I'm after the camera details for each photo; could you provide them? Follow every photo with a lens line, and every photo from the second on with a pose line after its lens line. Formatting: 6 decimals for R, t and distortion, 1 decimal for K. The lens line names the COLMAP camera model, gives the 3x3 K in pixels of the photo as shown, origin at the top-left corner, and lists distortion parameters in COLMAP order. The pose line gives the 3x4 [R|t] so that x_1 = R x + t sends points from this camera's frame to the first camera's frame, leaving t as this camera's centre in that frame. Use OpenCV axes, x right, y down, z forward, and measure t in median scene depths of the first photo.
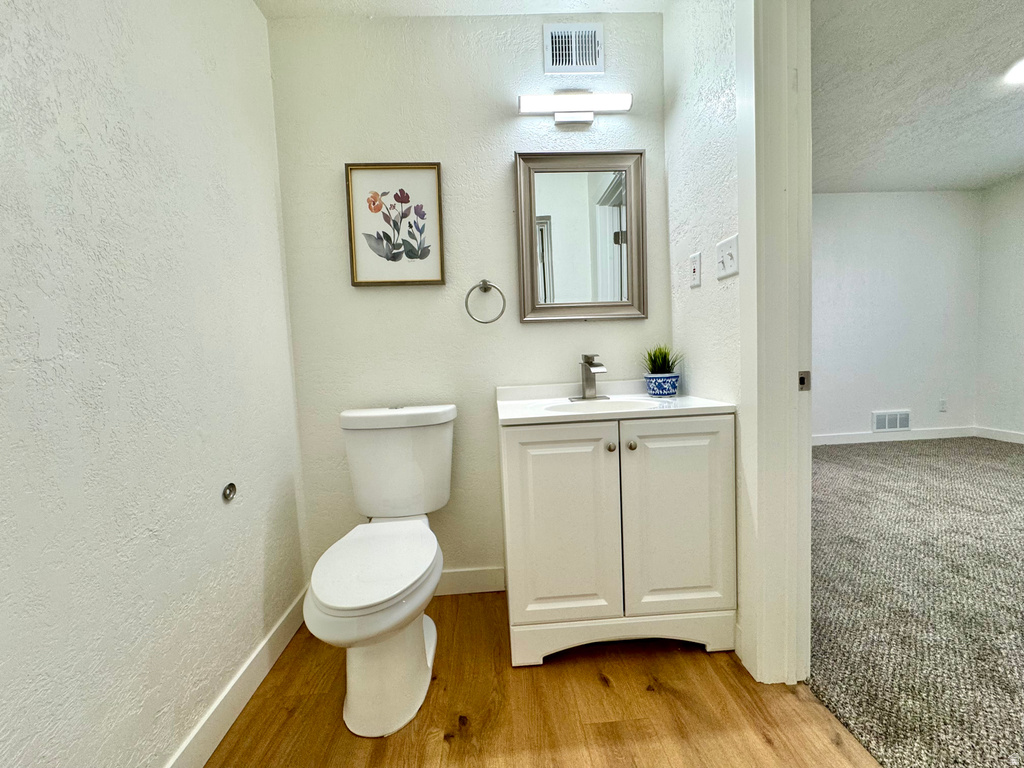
lens RADIAL K [[408.7, 0, 512.0], [0, 408.7, 384.0], [0, 0, 1]] dist [-0.006344, 0.000122]
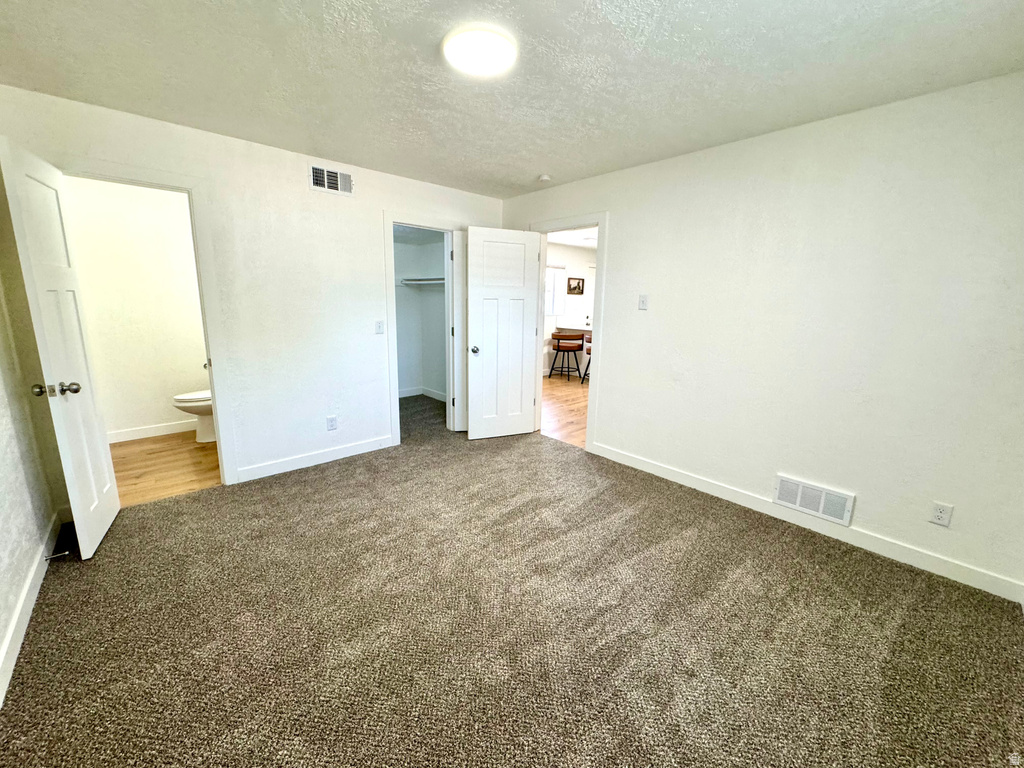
lens RADIAL K [[408.7, 0, 512.0], [0, 408.7, 384.0], [0, 0, 1]] dist [-0.006344, 0.000122]
pose [[0.624055, 0.212954, -0.751802, 0.951869], [-0.102126, 0.976121, 0.191722, -0.135479], [0.774678, -0.042866, 0.630902, 0.224304]]
